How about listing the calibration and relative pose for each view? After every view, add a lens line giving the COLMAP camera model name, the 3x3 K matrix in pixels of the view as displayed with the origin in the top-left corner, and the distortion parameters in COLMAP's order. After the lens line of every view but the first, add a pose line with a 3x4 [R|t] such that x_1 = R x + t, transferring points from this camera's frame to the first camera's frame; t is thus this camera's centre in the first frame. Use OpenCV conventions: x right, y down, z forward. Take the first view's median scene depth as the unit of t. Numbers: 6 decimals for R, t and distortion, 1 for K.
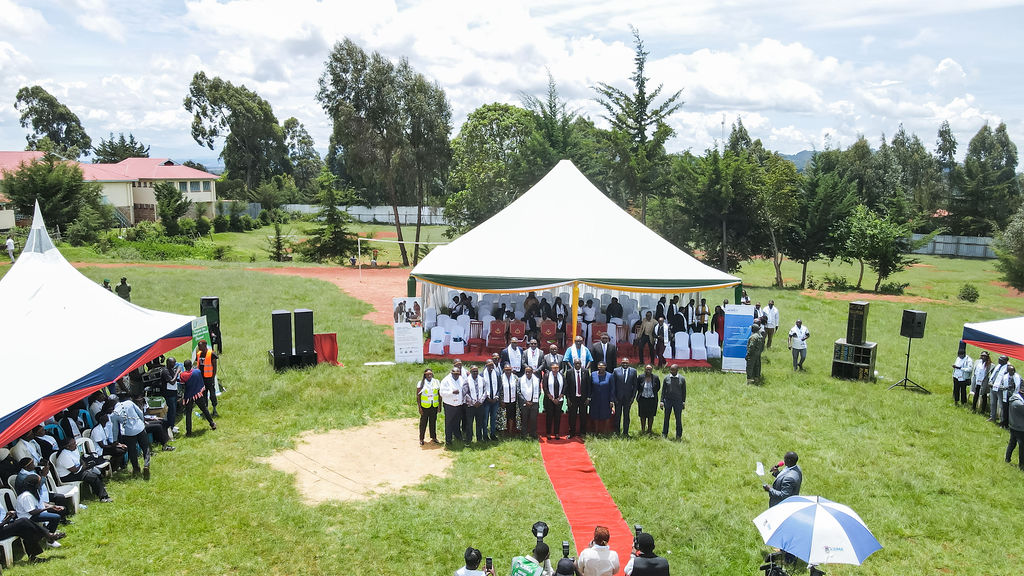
lens RADIAL K [[751.5, 0, 504.3], [0, 751.5, 288.7], [0, 0, 1]] dist [0.004165, 0.024074]
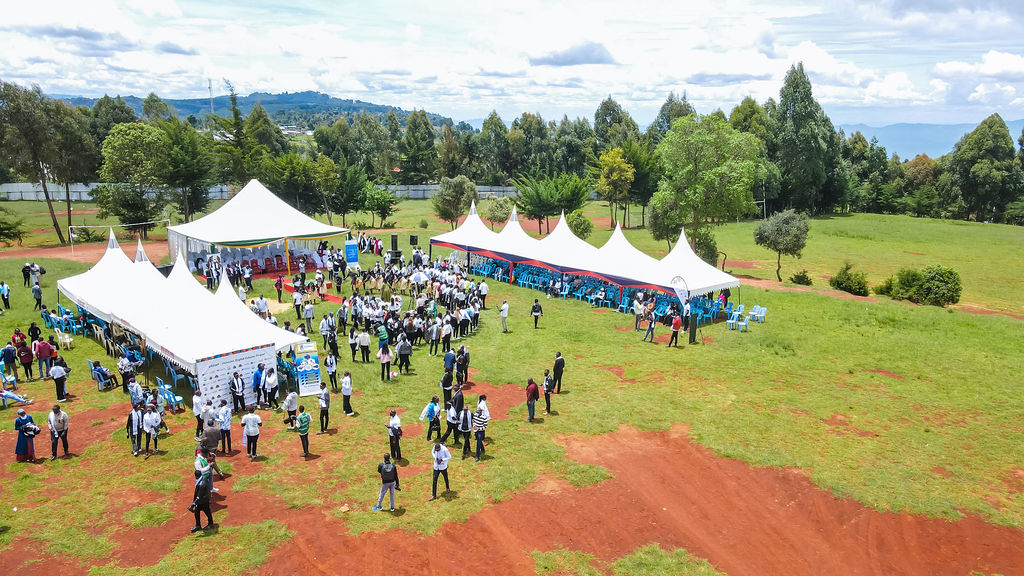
lens RADIAL K [[751.5, 0, 504.8], [0, 751.5, 287.3], [0, 0, 1]] dist [0.004165, 0.024074]
pose [[0.774665, -0.147244, 0.614990, -0.412533], [0.101682, 0.988863, 0.108675, -0.021149], [-0.624143, -0.021653, 0.781010, -0.608769]]
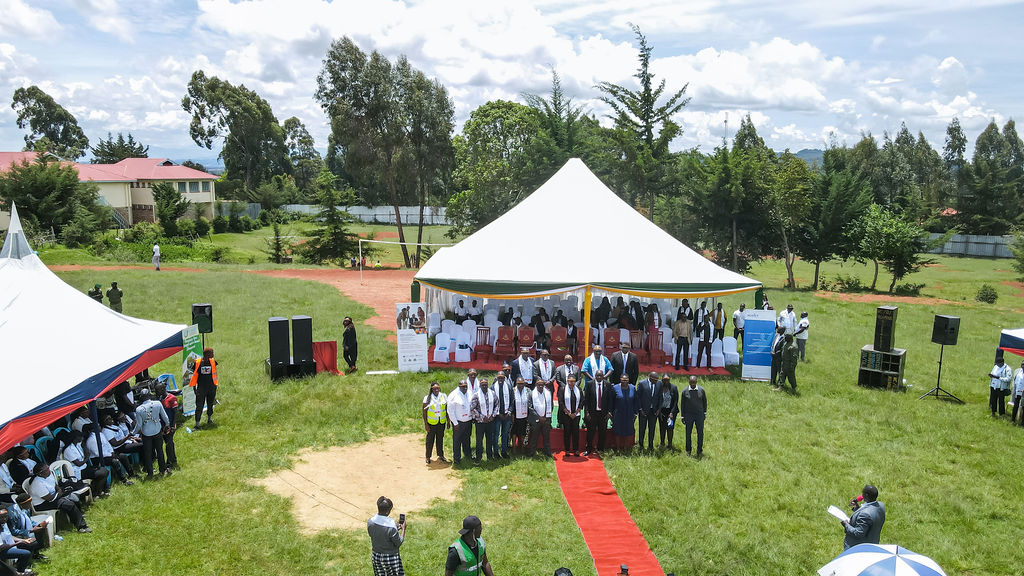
lens RADIAL K [[751.5, 0, 504.5], [0, 751.5, 289.1], [0, 0, 1]] dist [0.004165, 0.024074]
pose [[0.999996, -0.002875, -0.000849, -0.004929], [0.002876, 0.999995, 0.001098, -0.003399], [0.000845, -0.001101, 0.999999, 0.024772]]
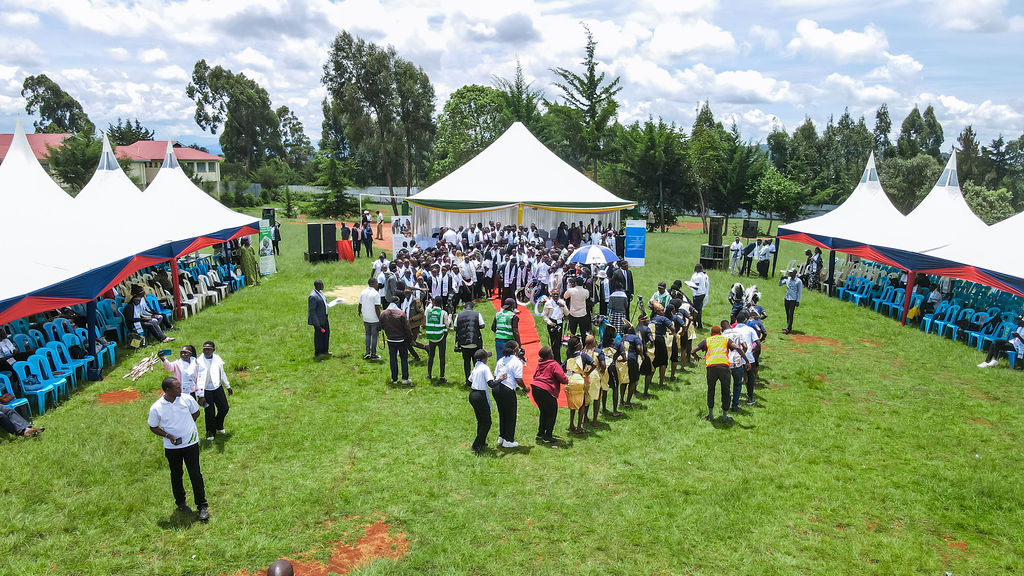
lens RADIAL K [[751.5, 0, 505.1], [0, 751.5, 288.1], [0, 0, 1]] dist [0.004165, 0.024074]
pose [[0.999879, -0.005503, 0.014547, 0.022632], [0.005344, 0.999926, 0.010902, 0.067422], [-0.014606, -0.010823, 0.999835, -0.211927]]
